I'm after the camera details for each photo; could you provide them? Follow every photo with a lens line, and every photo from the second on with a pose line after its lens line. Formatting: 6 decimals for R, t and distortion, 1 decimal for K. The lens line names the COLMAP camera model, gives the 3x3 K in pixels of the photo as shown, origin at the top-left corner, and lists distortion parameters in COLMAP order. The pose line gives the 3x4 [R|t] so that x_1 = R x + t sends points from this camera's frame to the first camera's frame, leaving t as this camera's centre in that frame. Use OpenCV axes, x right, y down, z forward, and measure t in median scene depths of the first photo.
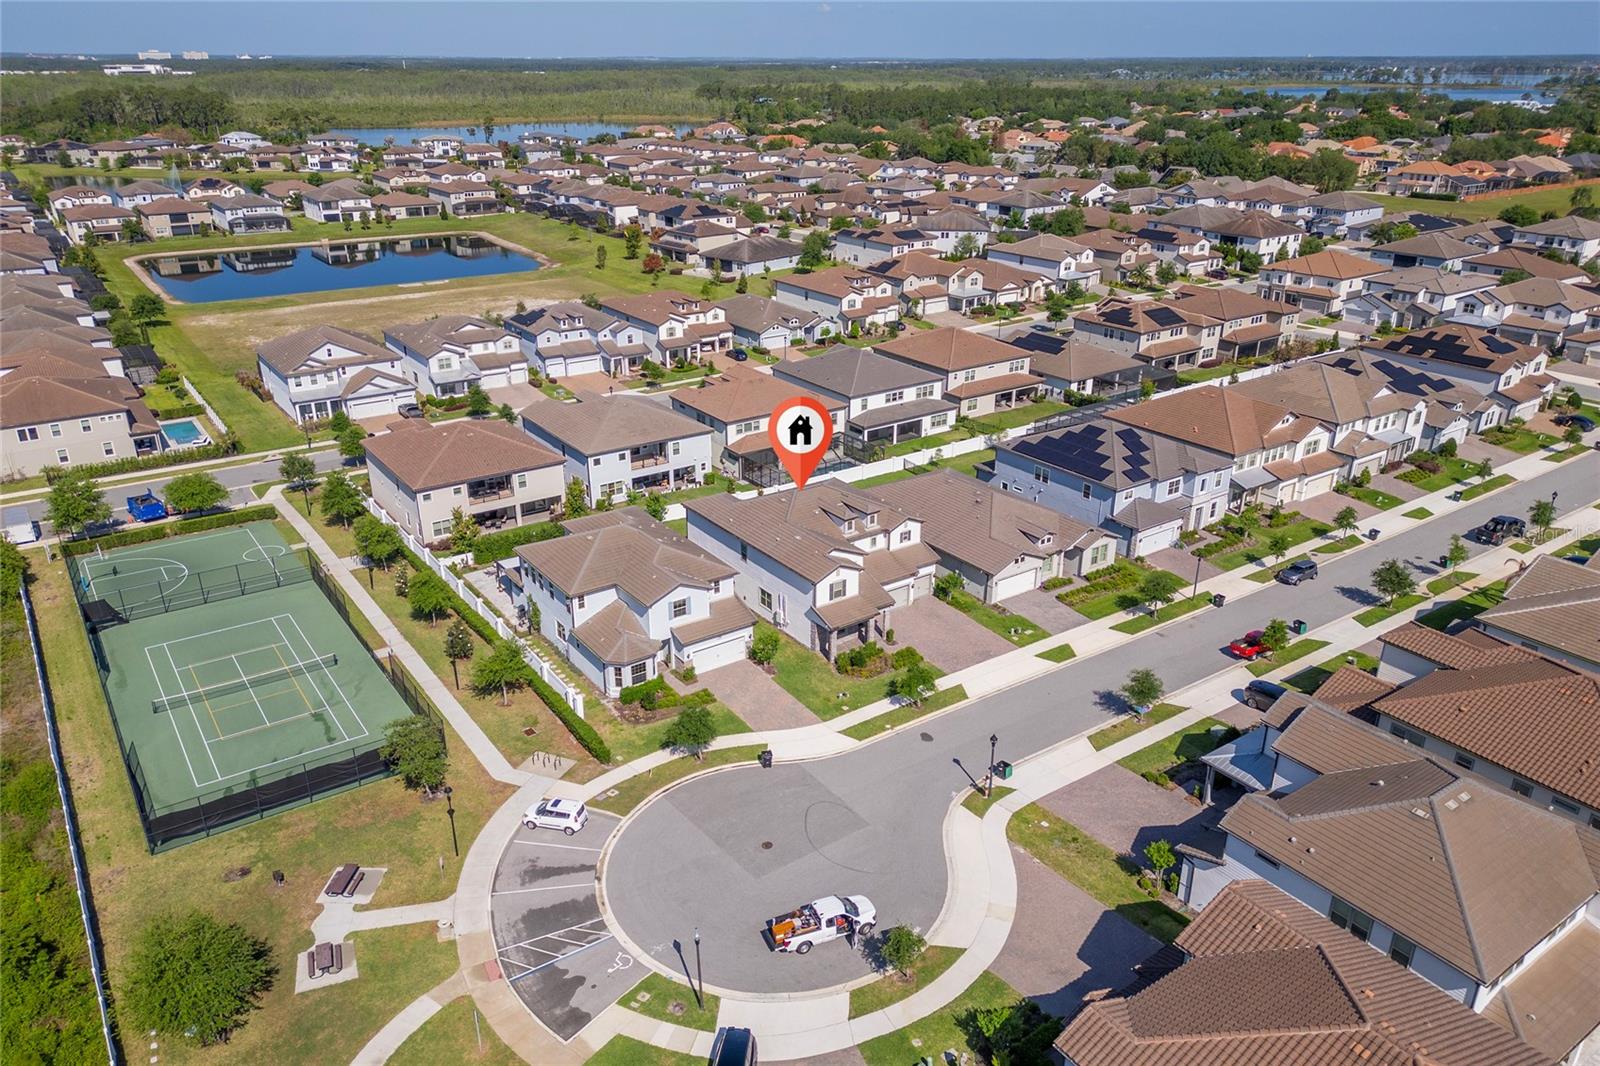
lens RADIAL K [[1115.7, 0, 793.7], [0, 1115.7, 536.3], [0, 0, 1]] dist [0.089509, -0.093050]
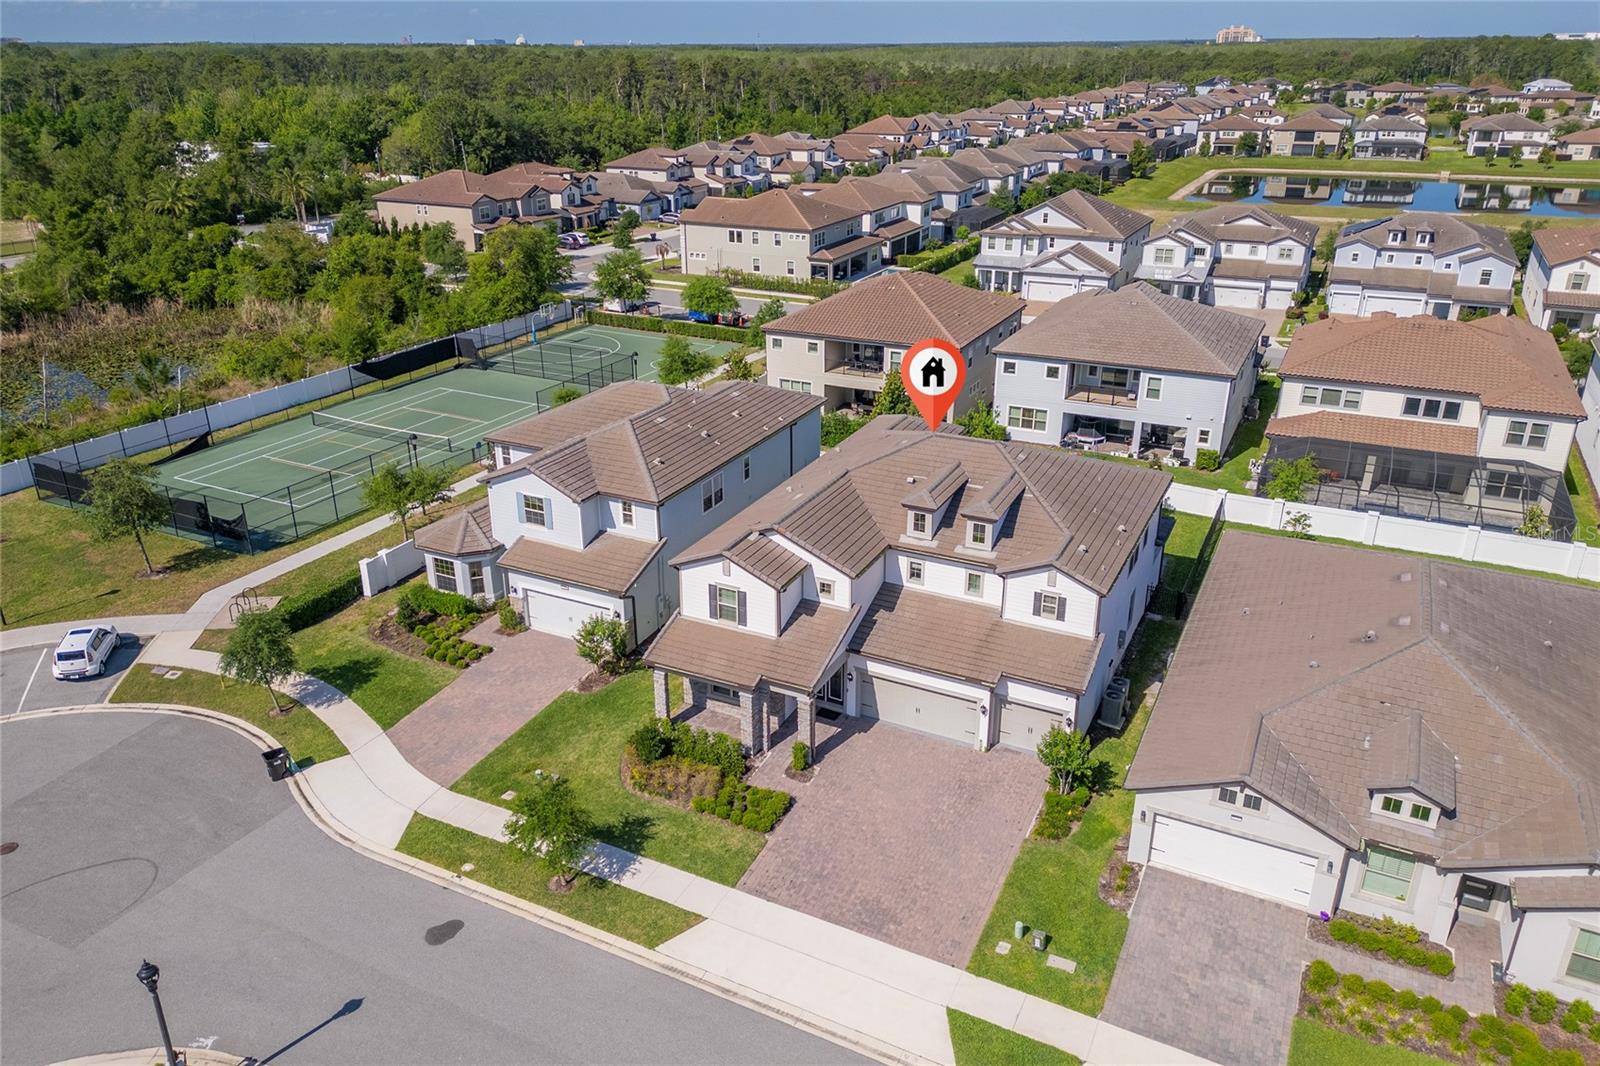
lens RADIAL K [[1123.9, 0, 800.0], [0, 1123.9, 533.0], [0, 0, 1]] dist [0.098324, -0.101612]
pose [[0.476801, 0.344410, -0.808729, 0.331731], [-0.339548, 0.920795, 0.191949, -0.063923], [0.810783, 0.183081, 0.555979, 0.568184]]
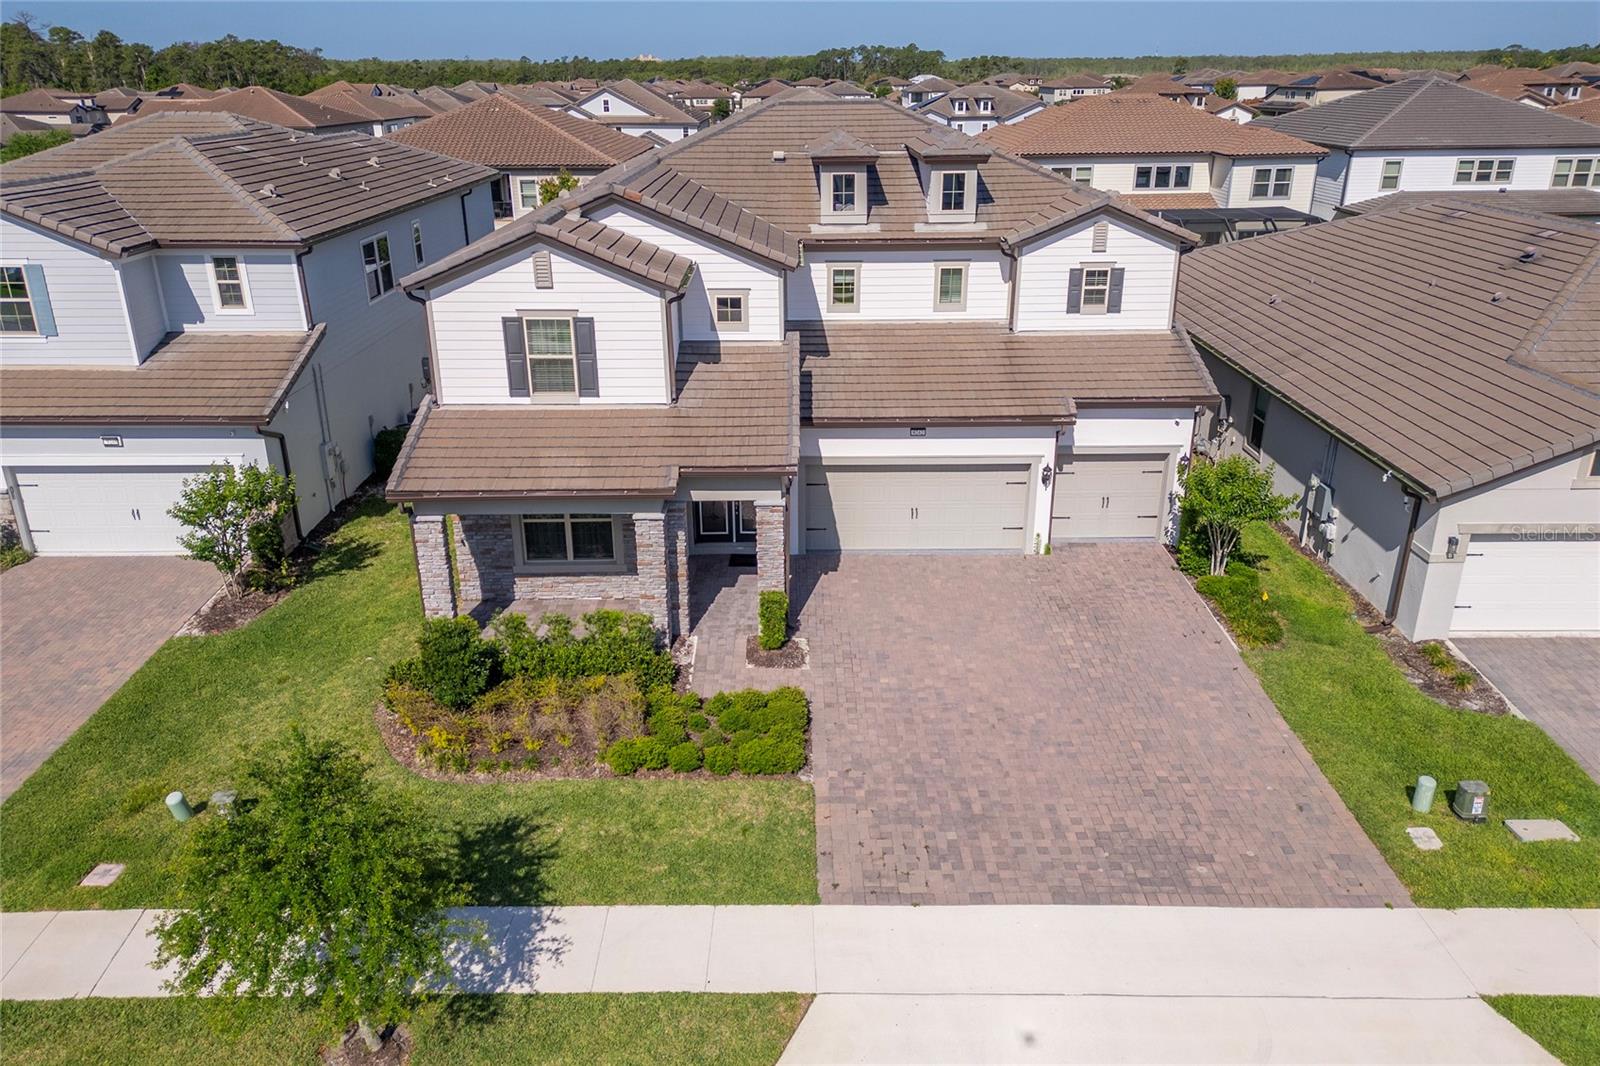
lens RADIAL K [[1109.4, 0, 794.0], [0, 1109.4, 503.3], [0, 0, 1]] dist [0.094759, -0.102015]
pose [[0.818123, 0.199935, -0.539167, 0.160250], [-0.216761, 0.975670, 0.032891, 0.045217], [0.532625, 0.089962, 0.841557, 0.633499]]
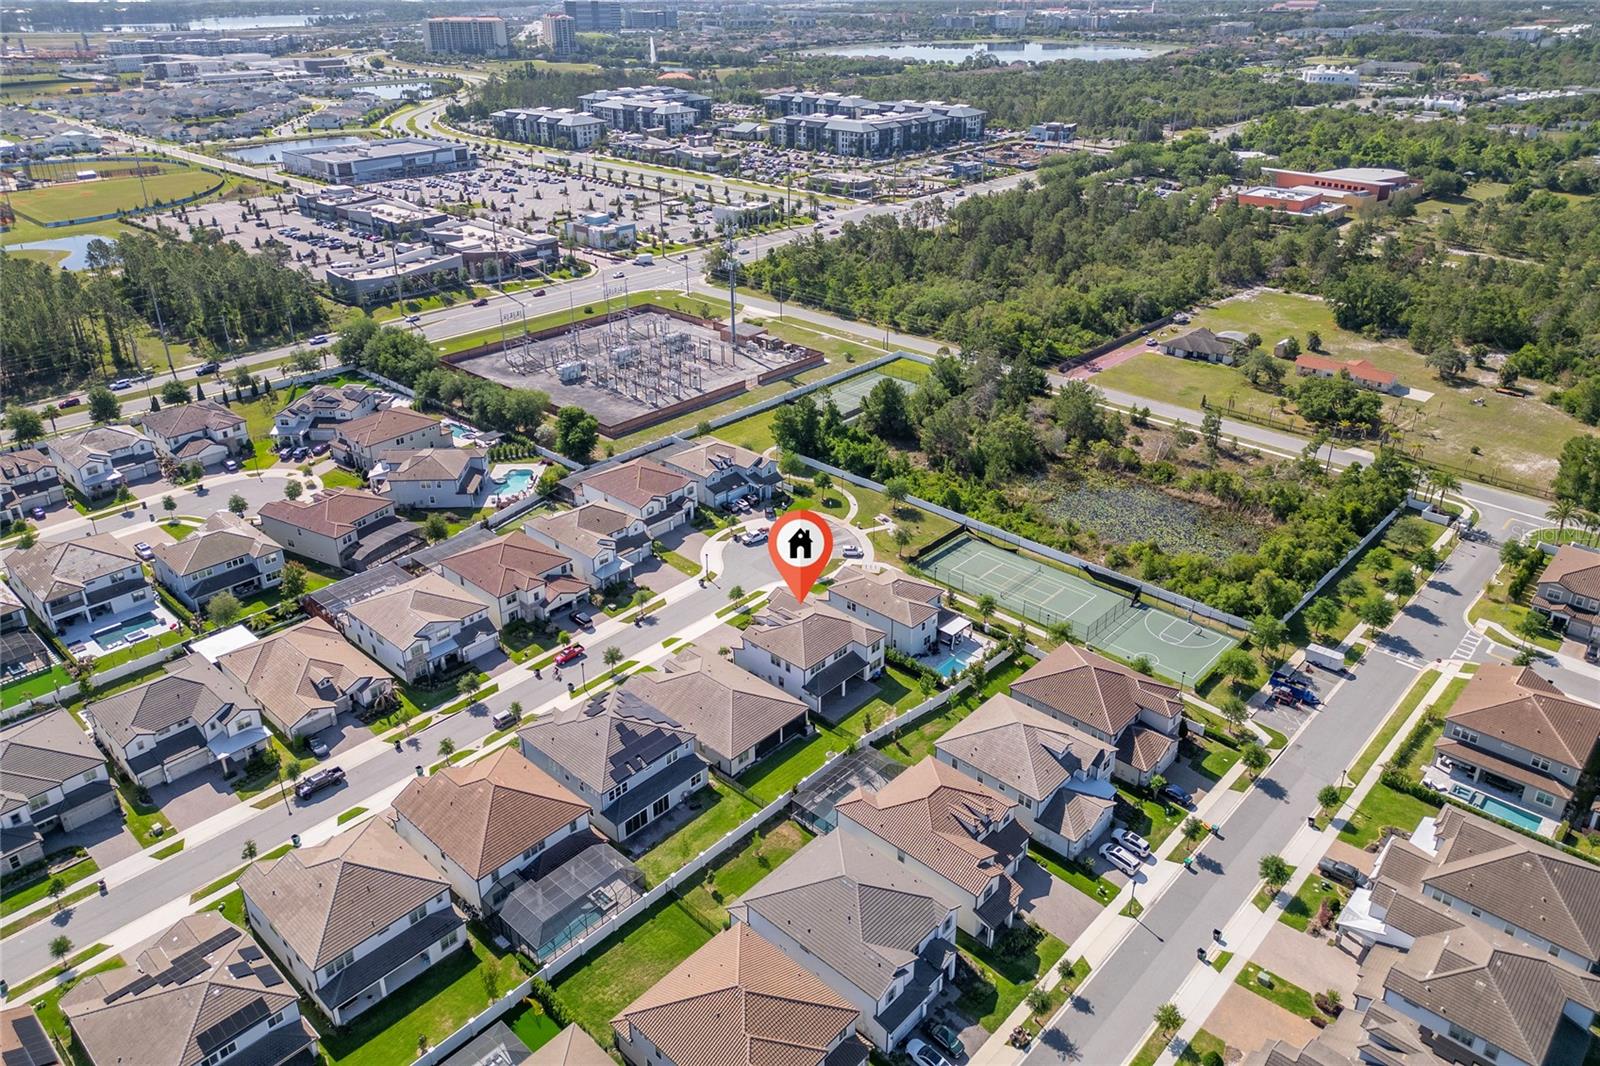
lens RADIAL K [[1109.4, 0, 794.0], [0, 1109.4, 503.3], [0, 0, 1]] dist [0.094759, -0.102015]
pose [[-0.979095, 0.091861, -0.181479, 0.276527], [-0.076094, 0.662005, 0.745627, -1.207715], [0.188634, 0.743849, -0.641176, 1.652024]]
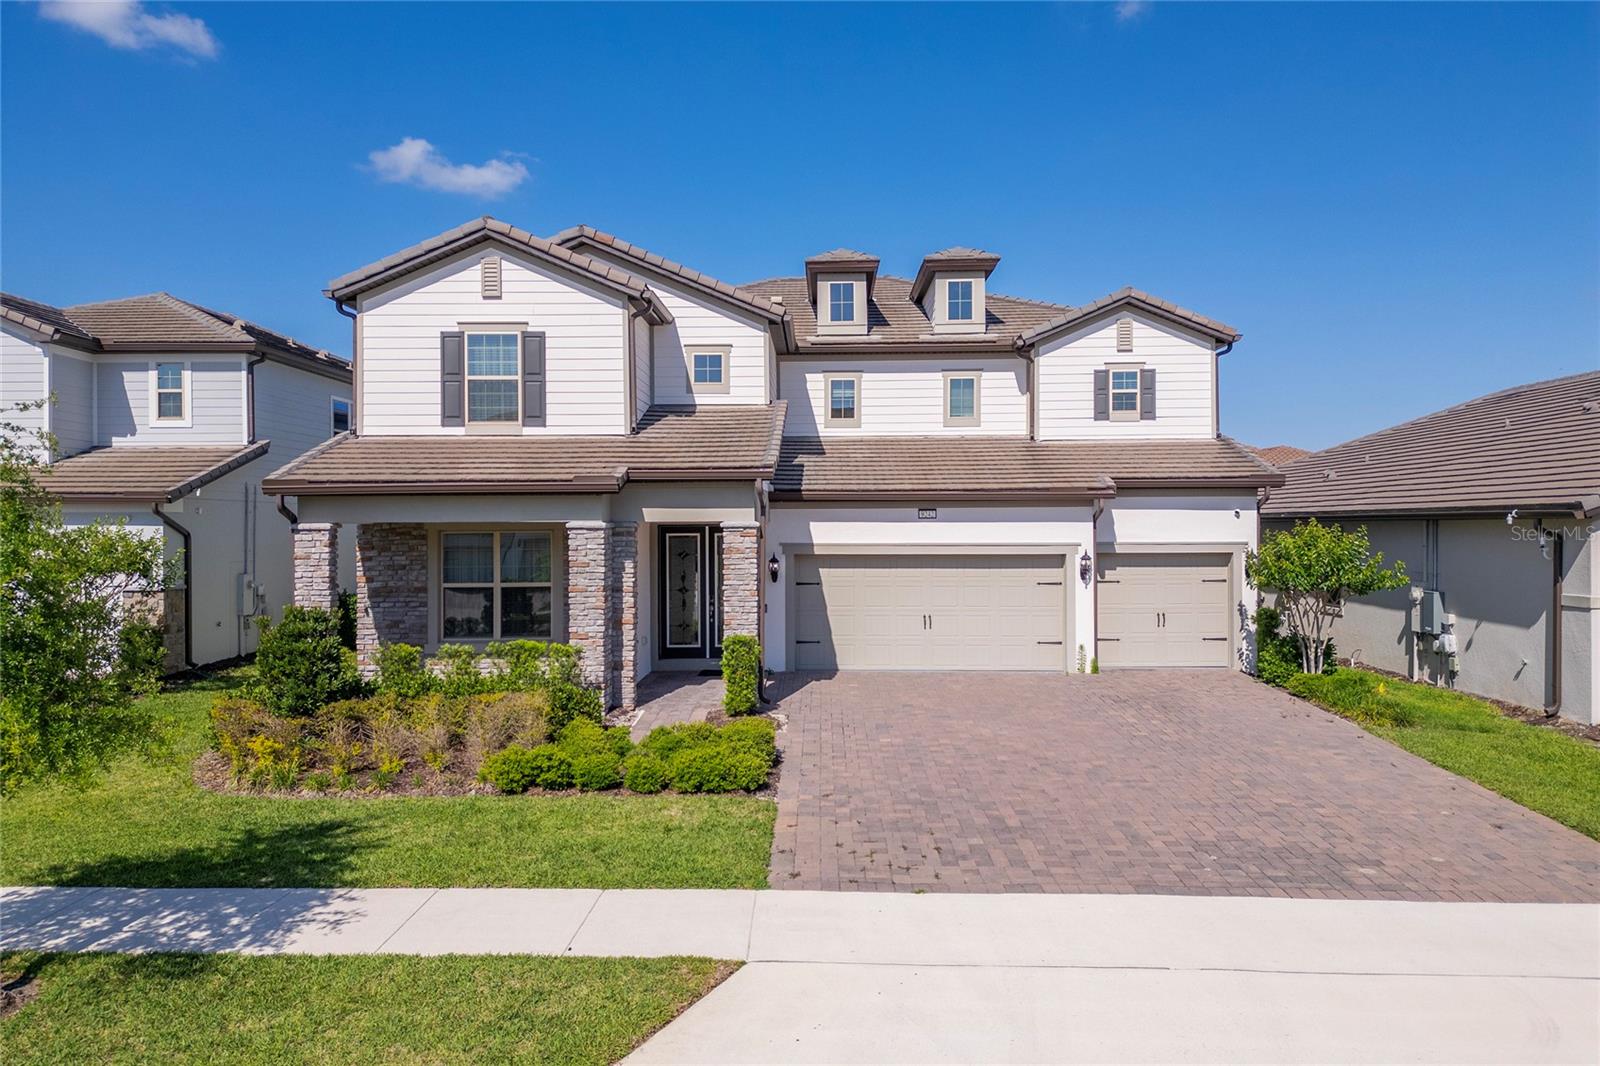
lens RADIAL K [[1115.7, 0, 793.7], [0, 1115.7, 536.3], [0, 0, 1]] dist [0.089509, -0.093050]
pose [[0.800307, -0.000436, -0.599591, 0.153568], [-0.229215, 0.923821, -0.306618, 0.093793], [0.554049, 0.382824, 0.739240, 0.676900]]
